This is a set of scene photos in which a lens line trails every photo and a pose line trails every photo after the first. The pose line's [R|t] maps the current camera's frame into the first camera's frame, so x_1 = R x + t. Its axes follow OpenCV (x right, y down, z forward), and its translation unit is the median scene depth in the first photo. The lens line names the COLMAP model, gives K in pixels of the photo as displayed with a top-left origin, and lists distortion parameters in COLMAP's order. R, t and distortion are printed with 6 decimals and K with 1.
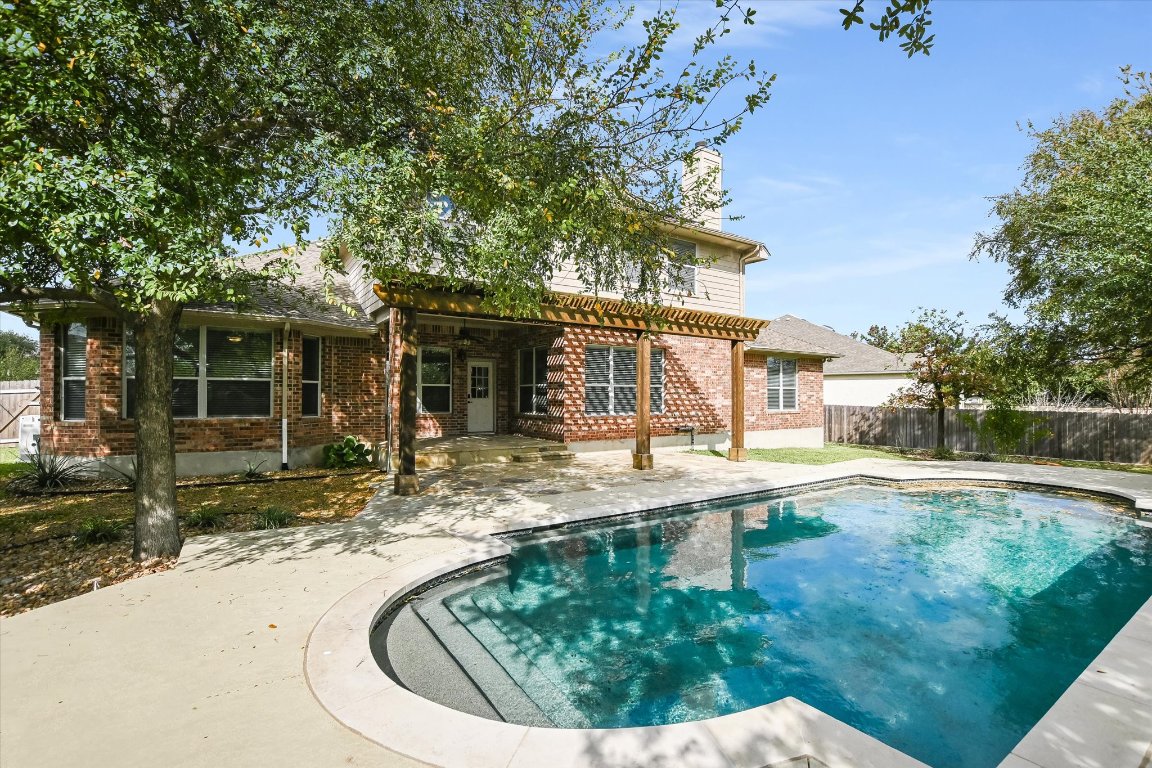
lens RADIAL K [[504.6, 0, 571.7], [0, 504.6, 385.6], [0, 0, 1]] dist [-0.004823, -0.000194]
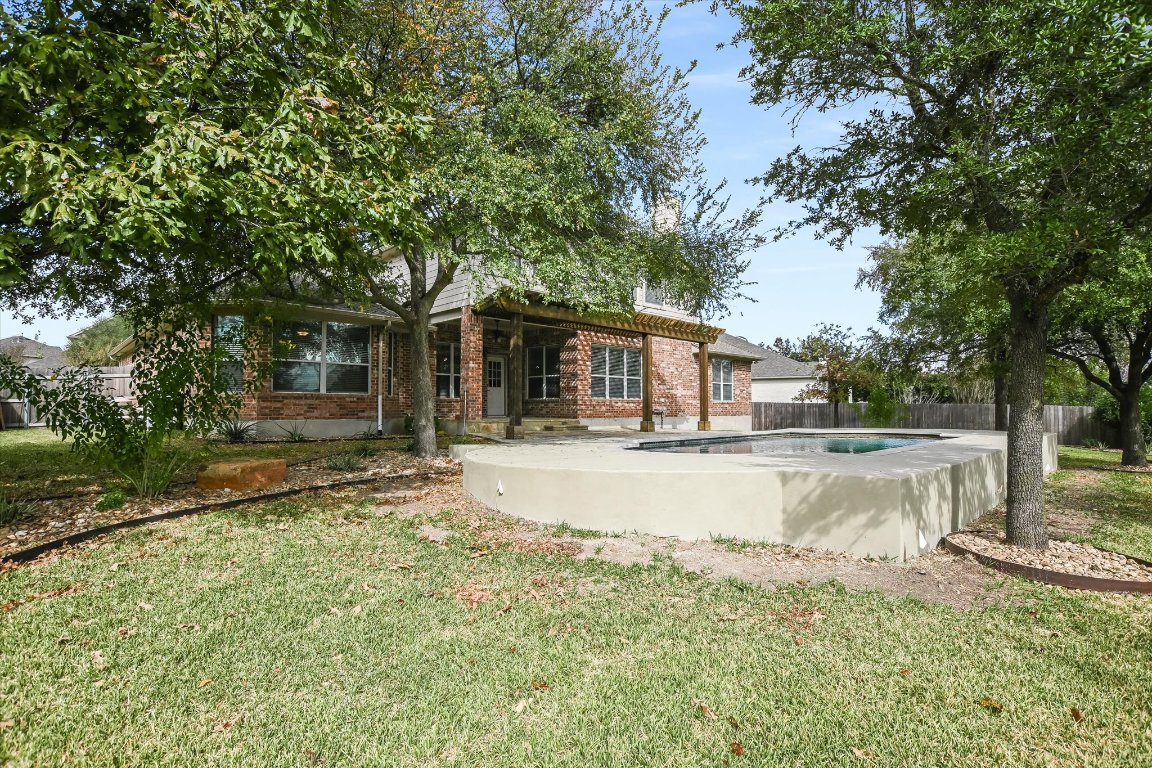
lens RADIAL K [[504.6, 0, 579.6], [0, 504.6, 387.7], [0, 0, 1]] dist [-0.004823, -0.000194]
pose [[0.985980, 0.005199, 0.166781, -0.205341], [-0.003604, 0.999945, -0.009864, 0.041480], [-0.166823, 0.009124, 0.985945, -0.260873]]
